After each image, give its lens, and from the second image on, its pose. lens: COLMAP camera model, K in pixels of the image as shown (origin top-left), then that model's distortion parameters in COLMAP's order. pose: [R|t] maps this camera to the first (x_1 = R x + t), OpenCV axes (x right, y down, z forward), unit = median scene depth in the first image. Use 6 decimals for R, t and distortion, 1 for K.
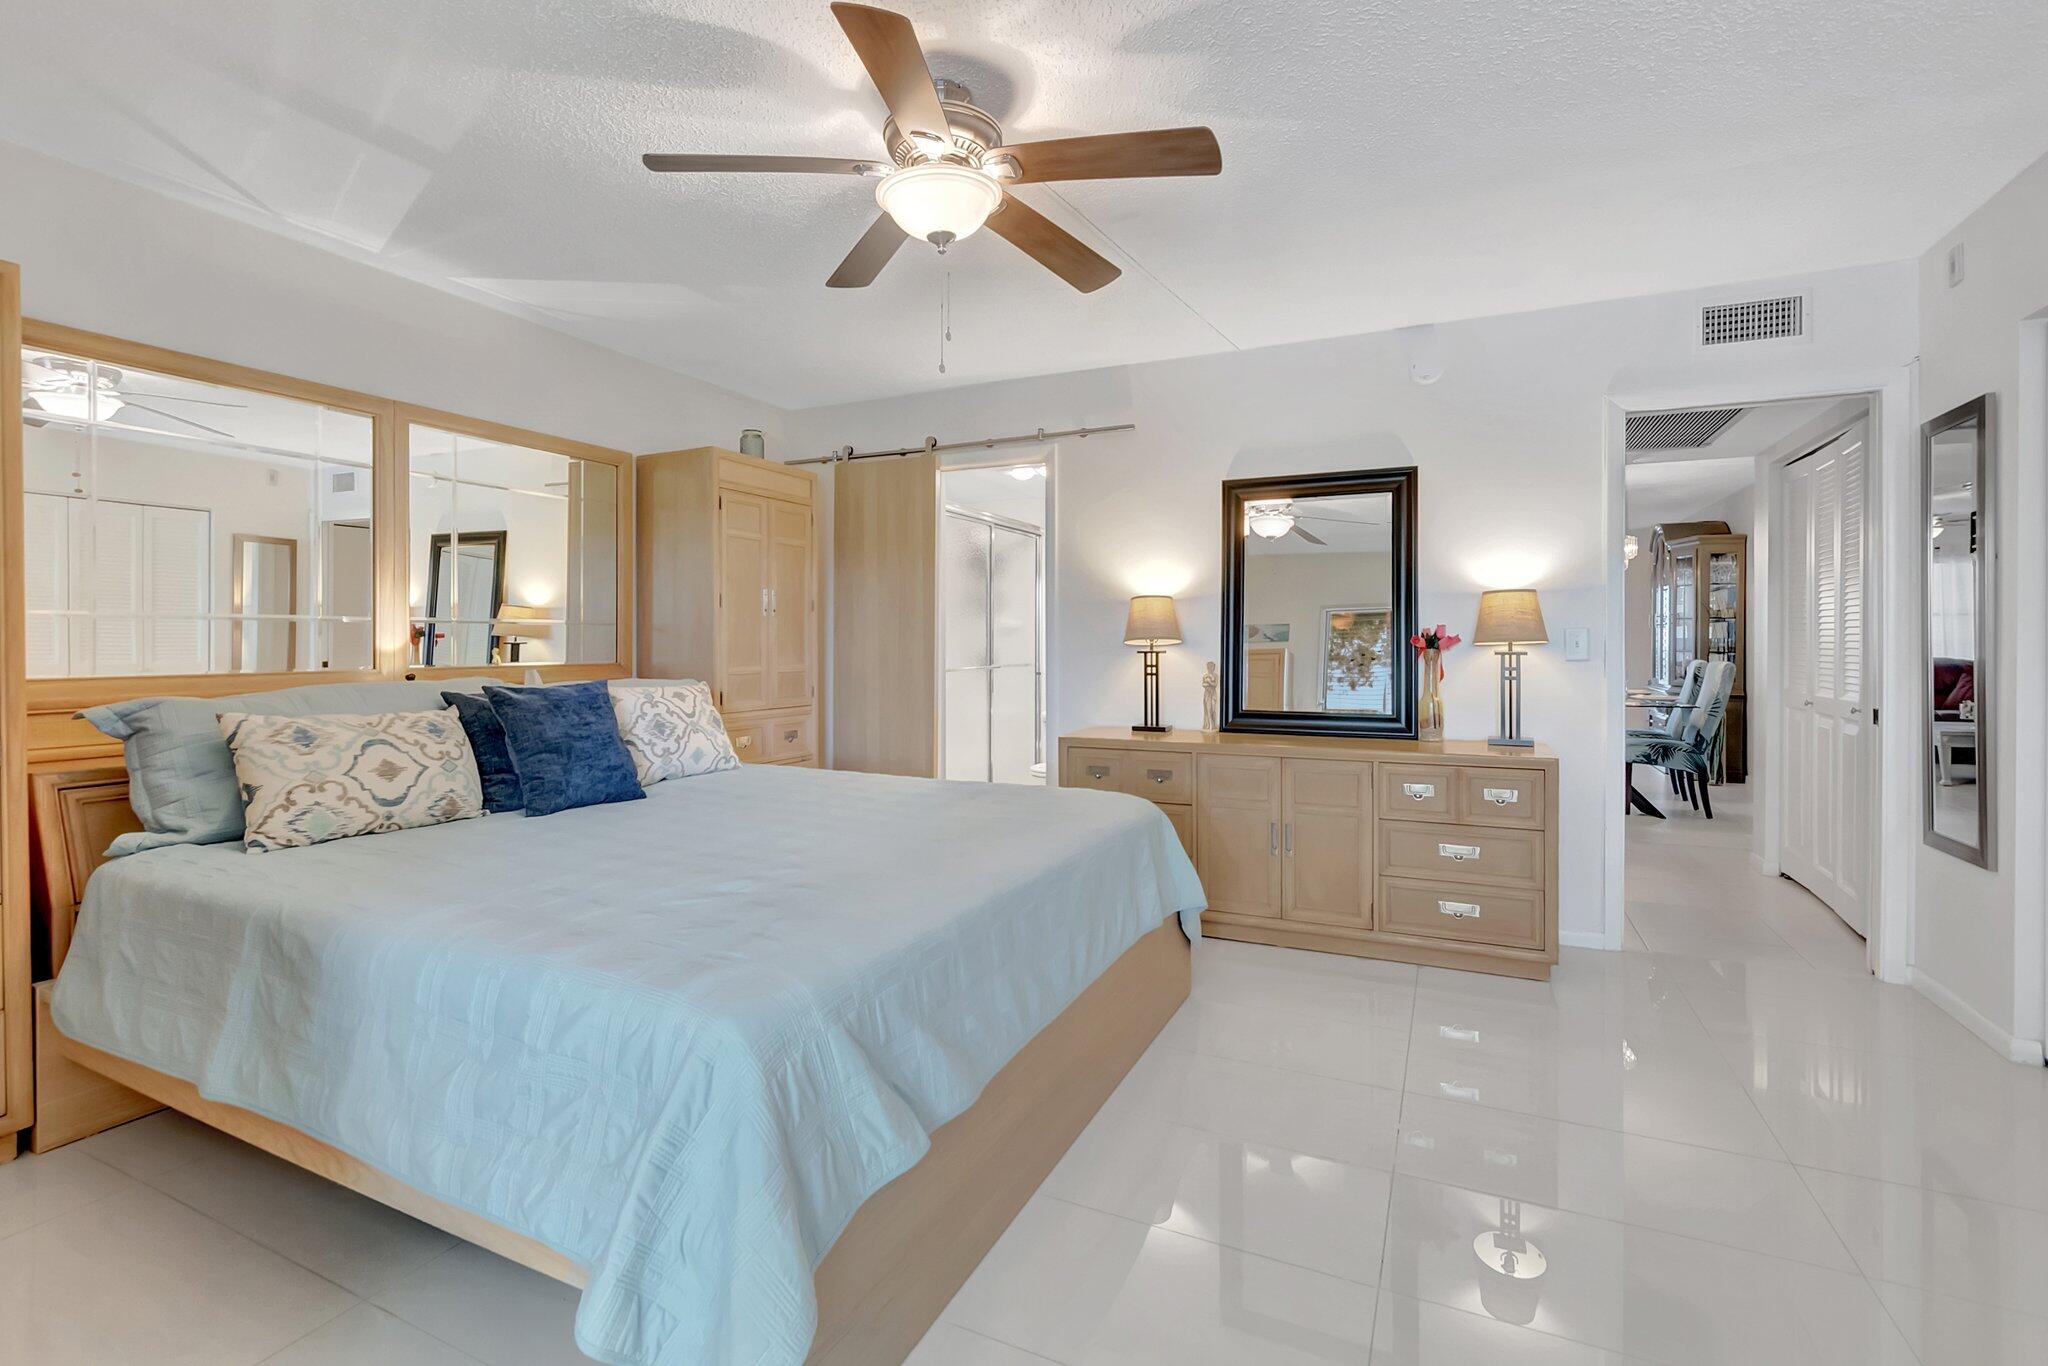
lens RADIAL K [[942.5, 0, 1011.0], [0, 942.5, 645.6], [0, 0, 1]] dist [-0.001473, -0.000115]
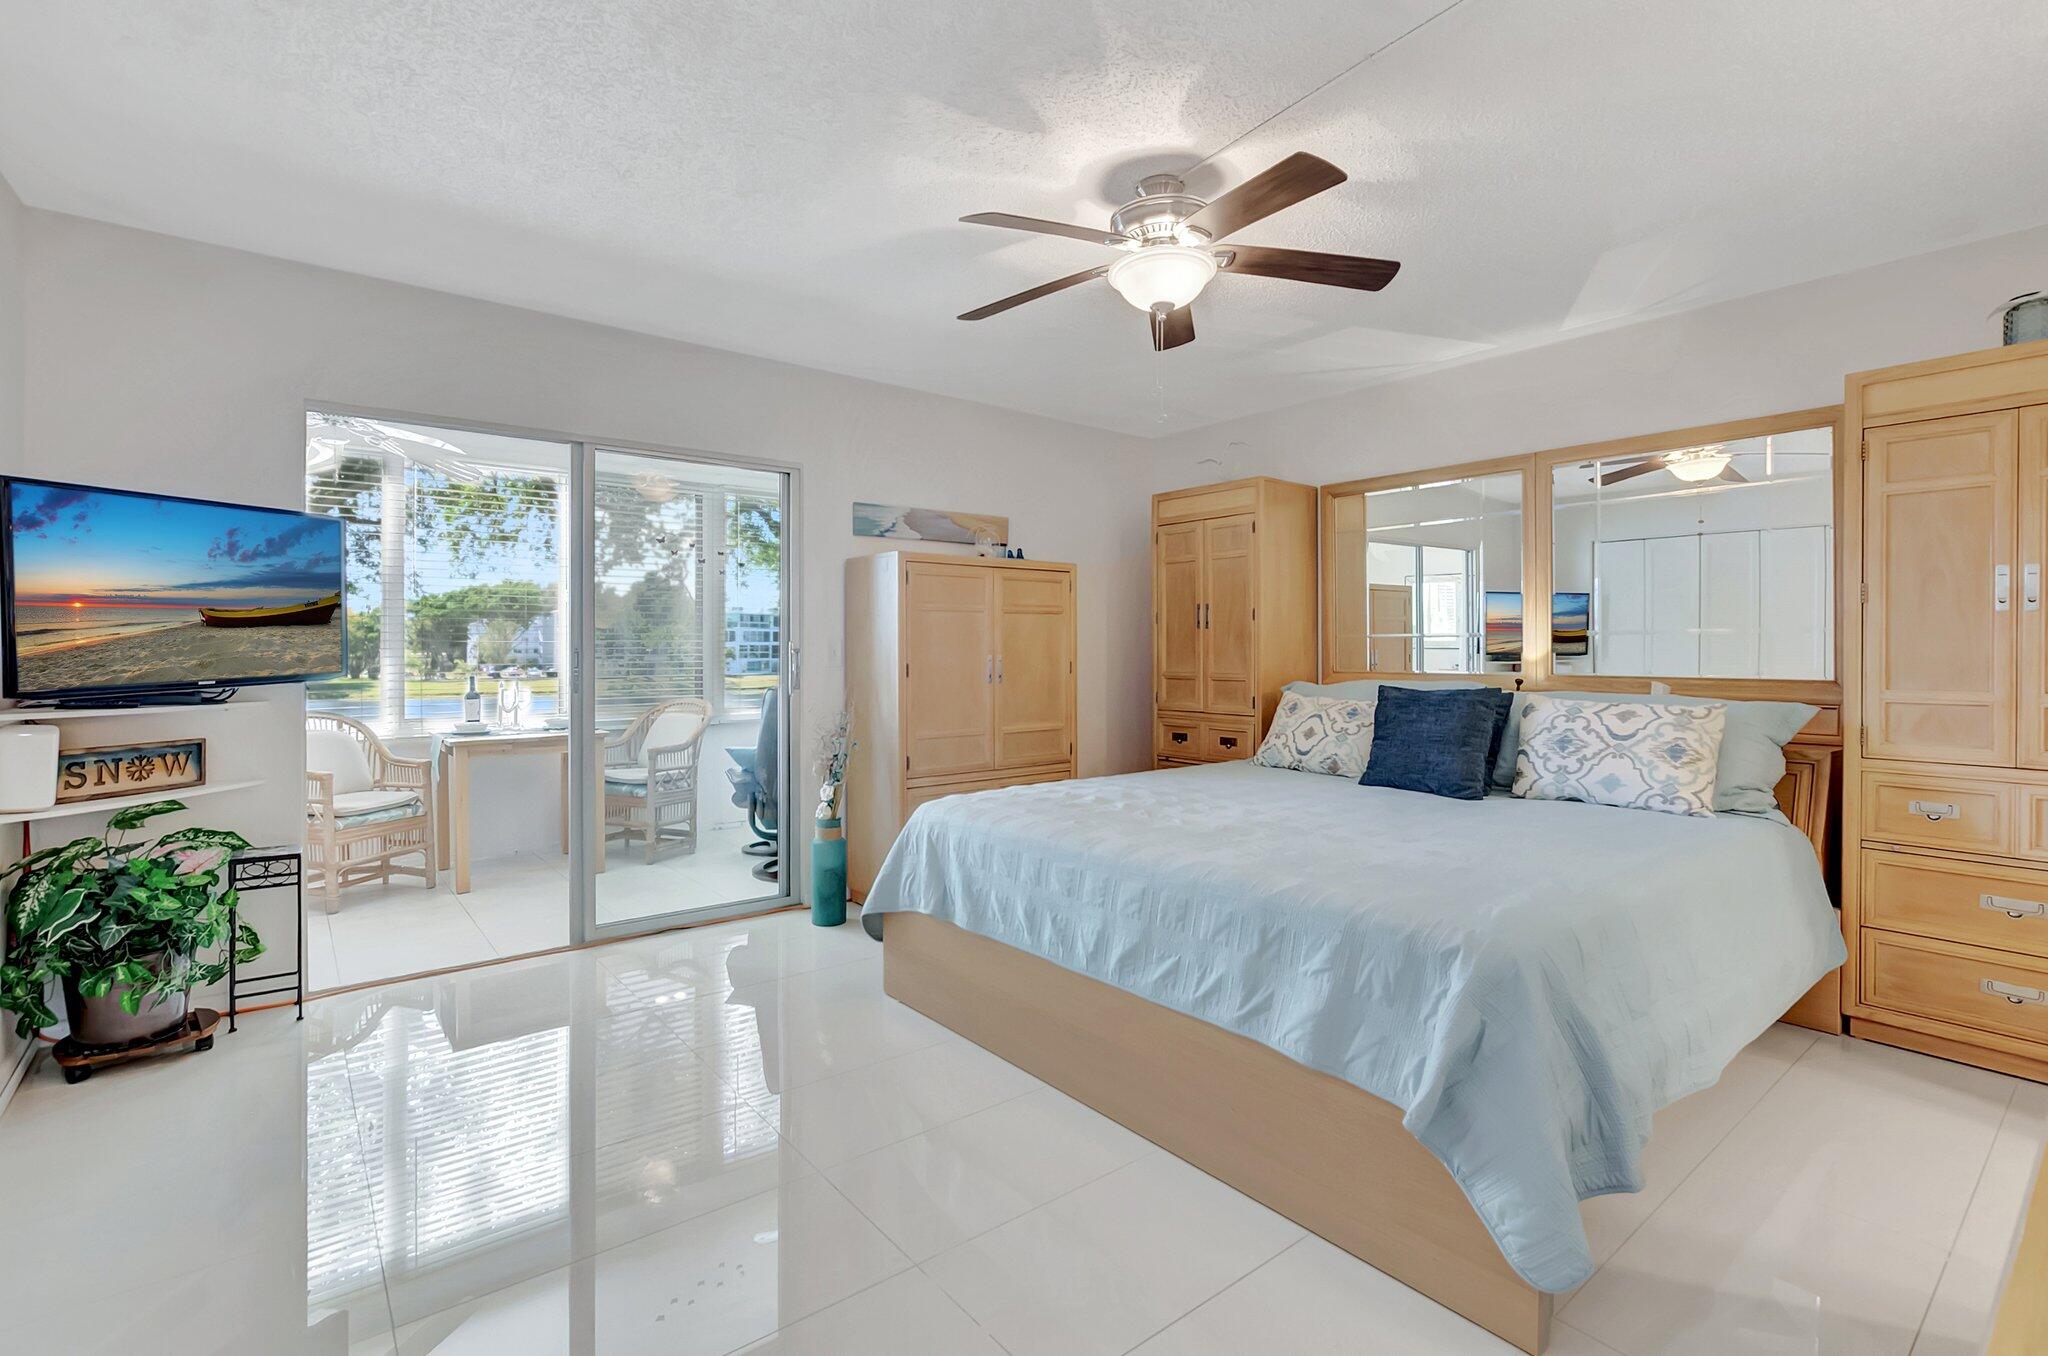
lens RADIAL K [[942.5, 0, 1011.0], [0, 942.5, 640.6], [0, 0, 1]] dist [-0.001473, -0.000115]
pose [[-0.439997, -0.010156, -0.897942, 0.732083], [-0.005046, 0.999948, -0.008837, -0.004983], [0.897985, 0.000643, -0.440025, 0.932234]]
